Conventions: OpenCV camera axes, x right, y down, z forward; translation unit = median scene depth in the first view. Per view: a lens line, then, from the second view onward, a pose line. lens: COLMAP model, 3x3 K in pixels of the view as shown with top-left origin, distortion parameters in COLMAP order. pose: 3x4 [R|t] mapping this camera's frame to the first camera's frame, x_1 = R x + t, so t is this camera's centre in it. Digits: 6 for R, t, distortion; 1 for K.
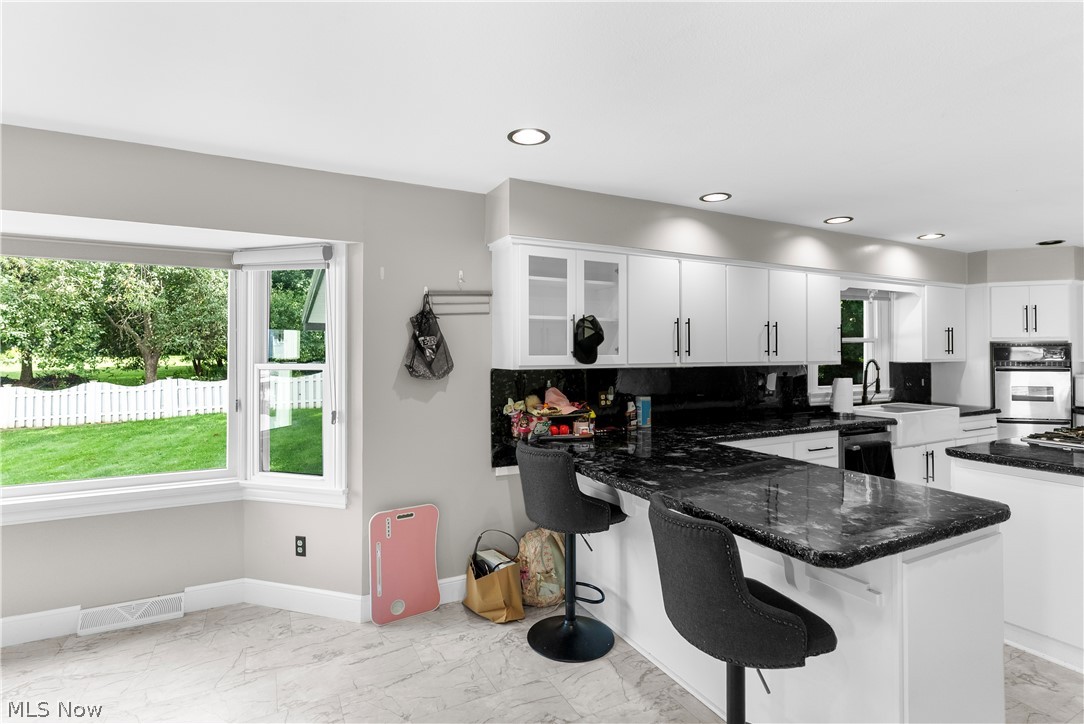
lens RADIAL K [[538.4, 0, 543.5], [0, 538.4, 344.5], [0, 0, 1]] dist [0.002764, 0.001705]
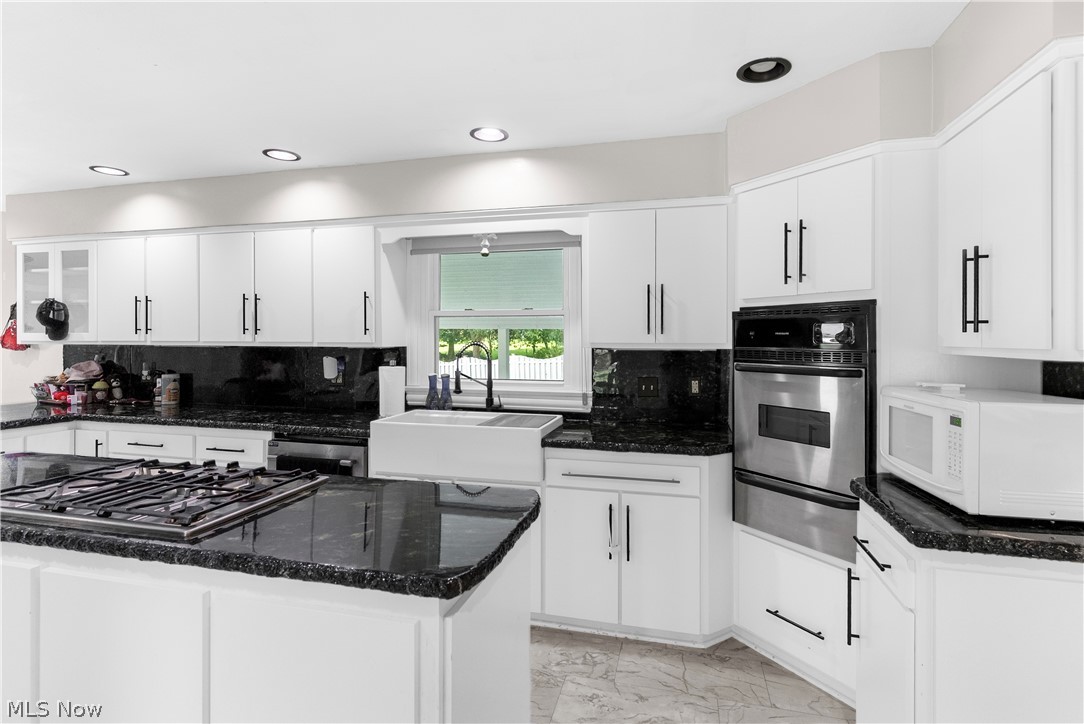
lens RADIAL K [[538.4, 0, 543.5], [0, 538.4, 344.5], [0, 0, 1]] dist [0.002764, 0.001705]
pose [[0.737732, 0.014559, -0.674936, 1.075038], [0.007700, 0.999521, 0.029977, 0.011161], [0.675049, -0.027312, 0.737267, 0.556847]]
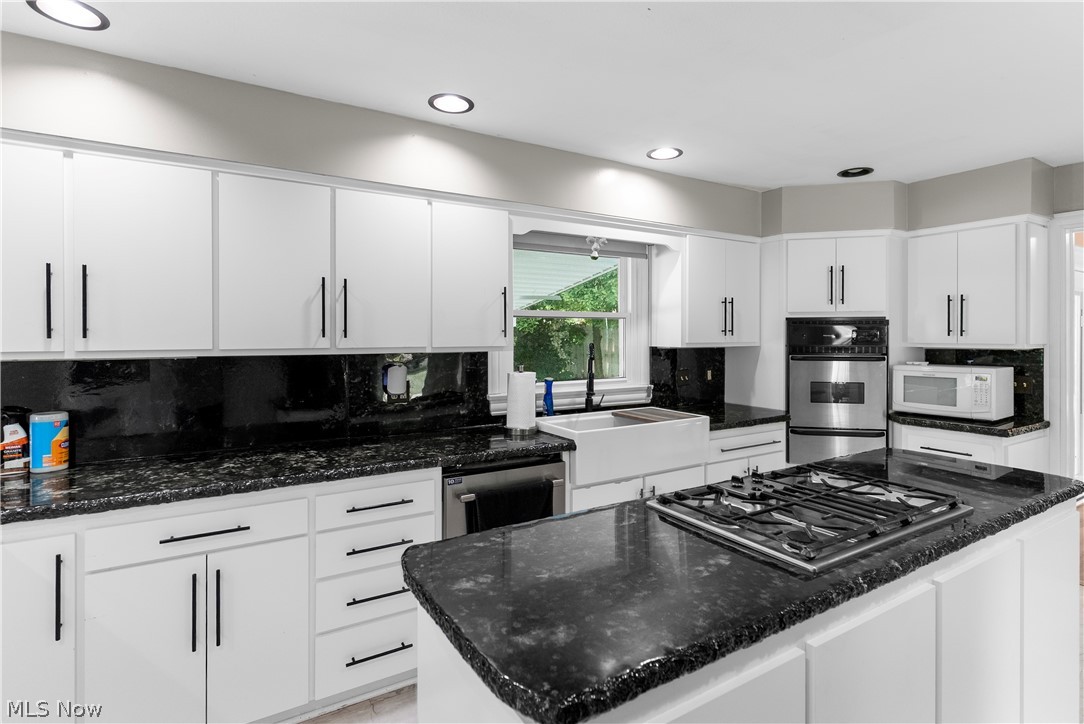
lens RADIAL K [[533.3, 0, 544.2], [0, 533.3, 332.9], [0, 0, 1]] dist [-0.001049, 0.000359]
pose [[0.998376, 0.002669, 0.056899, 0.497503], [-0.003499, 0.999889, 0.014496, 0.005322], [-0.056854, -0.014671, 0.998275, 0.340581]]
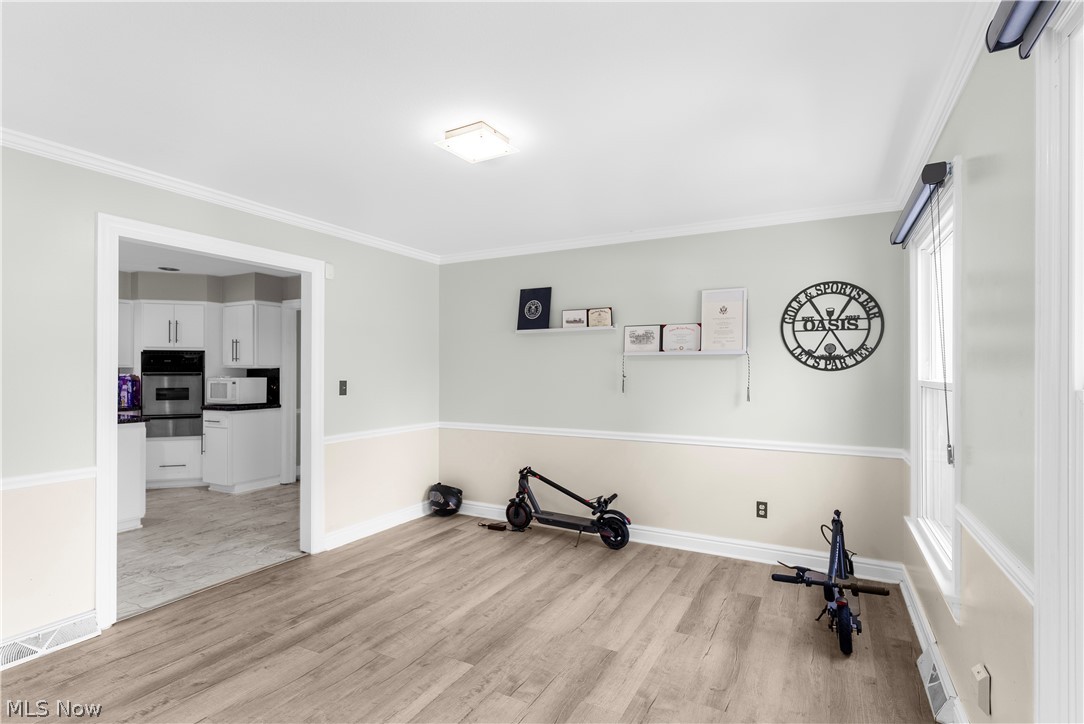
lens RADIAL K [[526.0, 0, 542.7], [0, 526.0, 368.6], [0, 0, 1]] dist [-0.001042, 0.000038]
pose [[0.829436, 0.003660, 0.558590, 0.955031], [-0.010103, 0.999913, 0.008451, 0.016205], [-0.558511, -0.012653, 0.829401, -0.442456]]
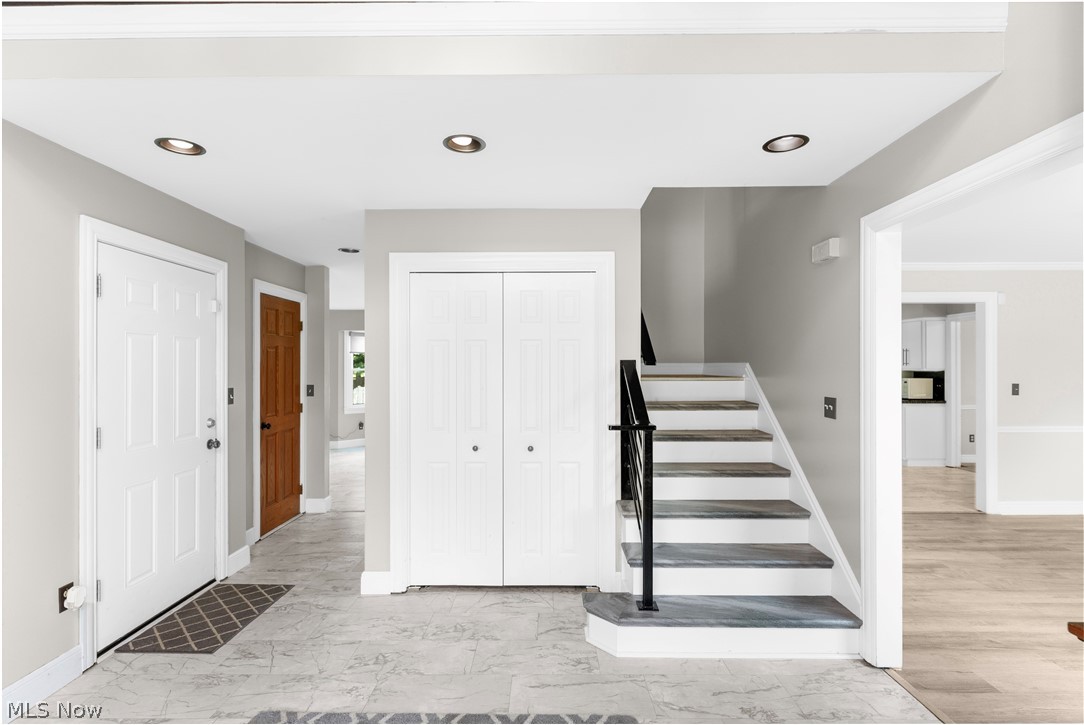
lens RADIAL K [[515.1, 0, 542.0], [0, 515.1, 362.5], [0, 0, 1]] dist [-0.000970, -0.000541]
pose [[0.880284, -0.001824, -0.474443, 0.816212], [0.005267, 0.999969, 0.005929, -0.007440], [0.474417, -0.007718, 0.880266, -0.917557]]
